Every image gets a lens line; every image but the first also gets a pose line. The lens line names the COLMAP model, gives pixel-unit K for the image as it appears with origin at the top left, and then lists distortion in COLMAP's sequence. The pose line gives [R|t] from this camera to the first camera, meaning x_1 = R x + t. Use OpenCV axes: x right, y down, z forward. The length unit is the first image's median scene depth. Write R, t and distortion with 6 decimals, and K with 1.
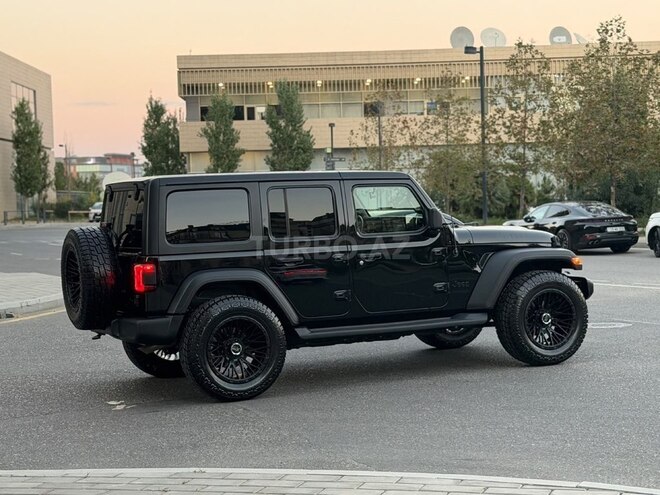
lens RADIAL K [[1194.4, 0, 330.0], [0, 1194.4, 247.5], [0, 0, 1]] dist [0.127461, 0.146731]
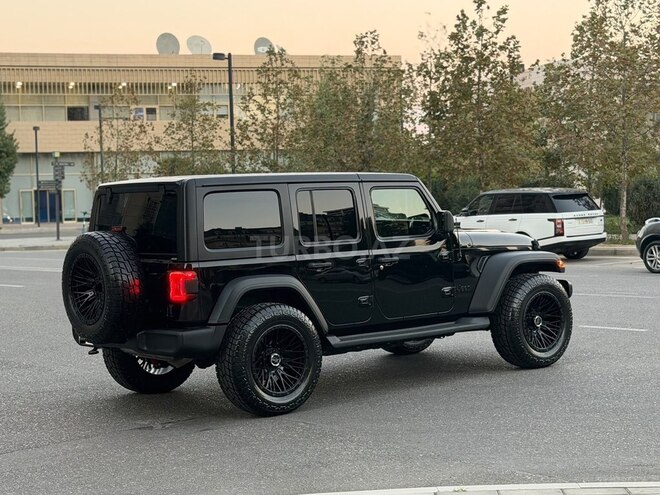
lens RADIAL K [[1194.4, 0, 330.0], [0, 1194.4, 247.5], [0, 0, 1]] dist [0.127461, 0.146731]
pose [[0.974665, -0.006931, 0.223564, -0.211091], [0.008086, 0.999958, -0.004250, 0.000419], [-0.223525, 0.005950, 0.974680, 0.059725]]
